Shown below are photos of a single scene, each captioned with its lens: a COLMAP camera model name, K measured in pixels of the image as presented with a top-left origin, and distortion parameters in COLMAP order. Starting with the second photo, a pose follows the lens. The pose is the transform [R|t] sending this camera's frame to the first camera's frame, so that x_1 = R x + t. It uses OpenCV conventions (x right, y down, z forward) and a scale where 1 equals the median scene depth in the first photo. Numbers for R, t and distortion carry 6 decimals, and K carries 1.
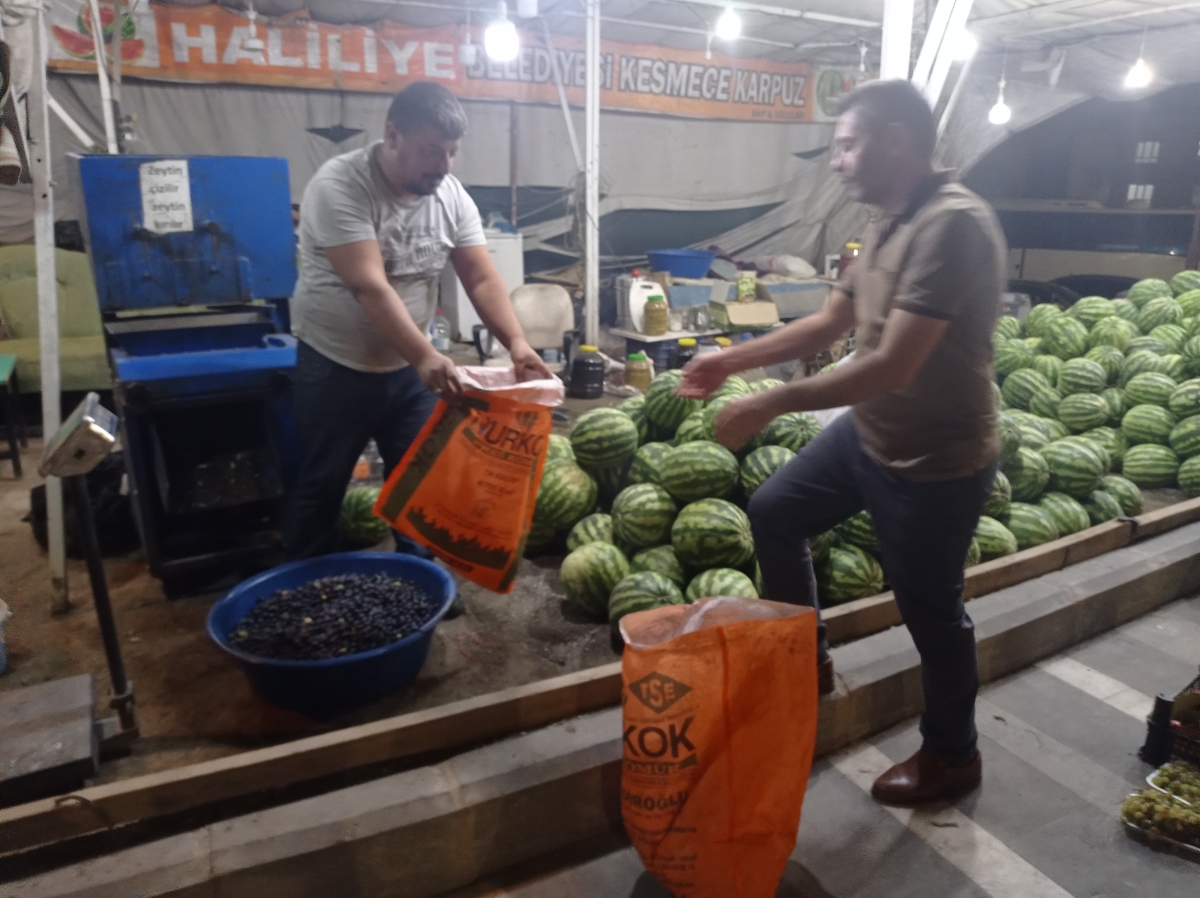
lens RADIAL K [[909.6, 0, 600.0], [0, 909.6, 449.0], [0, 0, 1]] dist [0.105574, -0.201547]
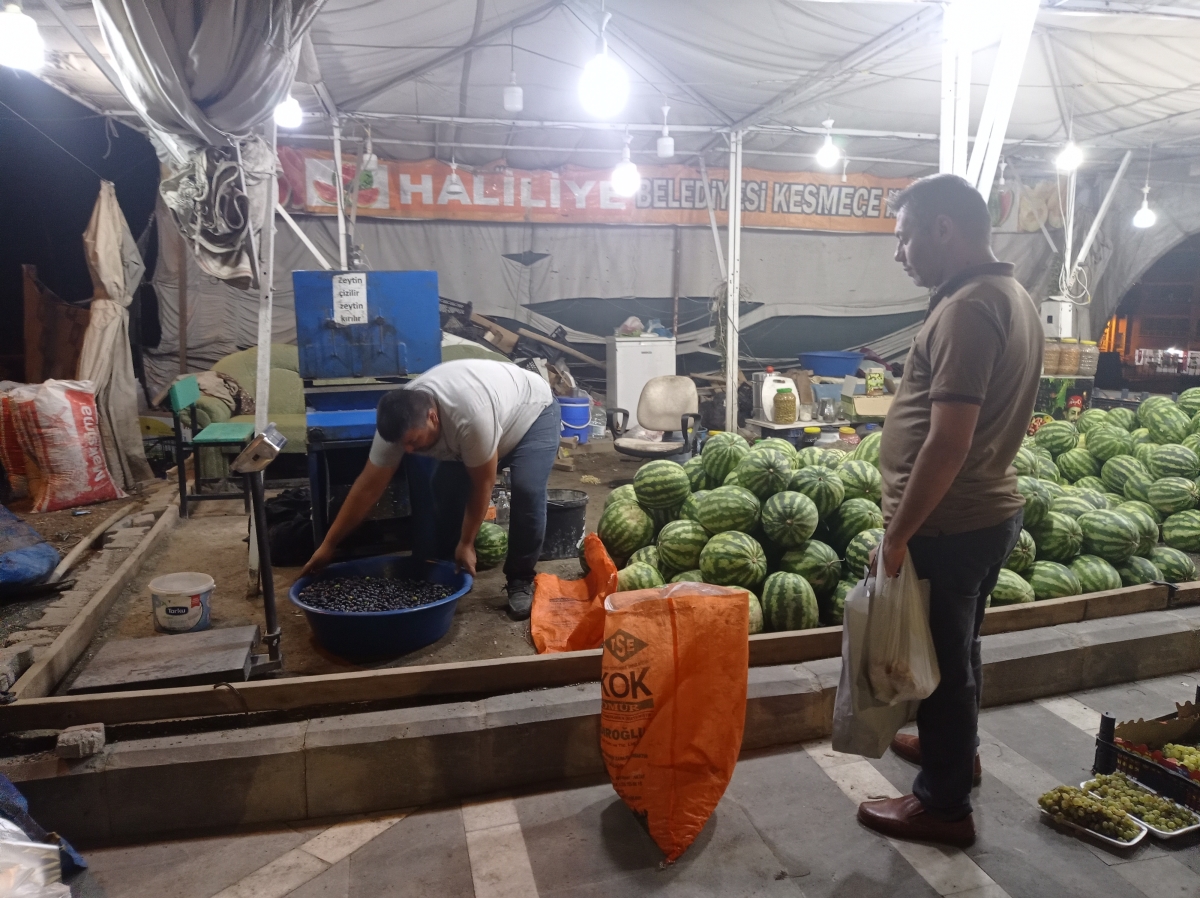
lens RADIAL K [[900.9, 0, 598.4], [0, 900.9, 448.2], [0, 0, 1]] dist [0.105469, -0.174255]
pose [[0.971005, 0.021526, -0.238089, 0.155111], [-0.050708, 0.991821, -0.117132, 0.063390], [0.233620, 0.125809, 0.964154, -0.143213]]
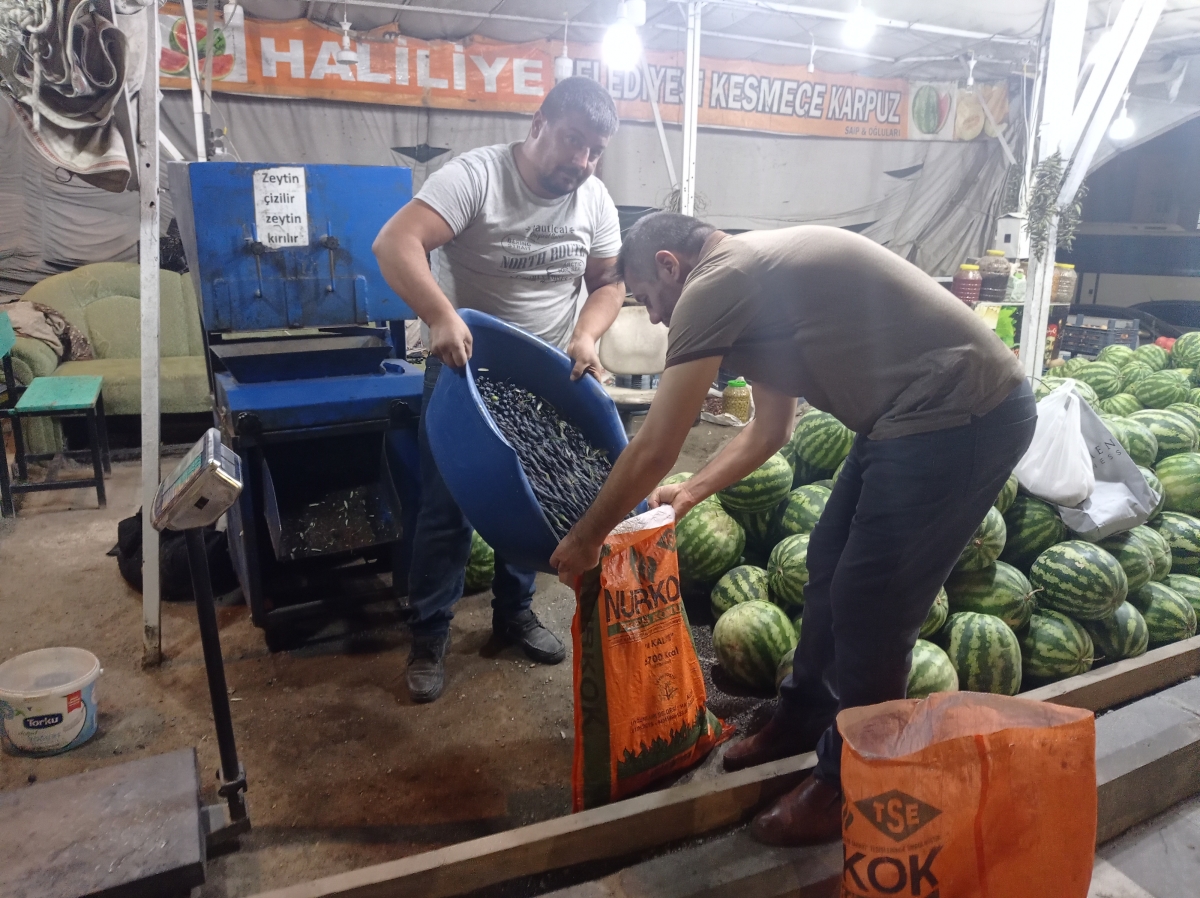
lens RADIAL K [[900.9, 0, 598.4], [0, 900.9, 448.2], [0, 0, 1]] dist [0.105469, -0.174255]
pose [[0.998502, 0.014668, -0.052706, -0.073764], [-0.015906, 0.999606, -0.023146, -0.014295], [0.052345, 0.023949, 0.998342, 0.084901]]
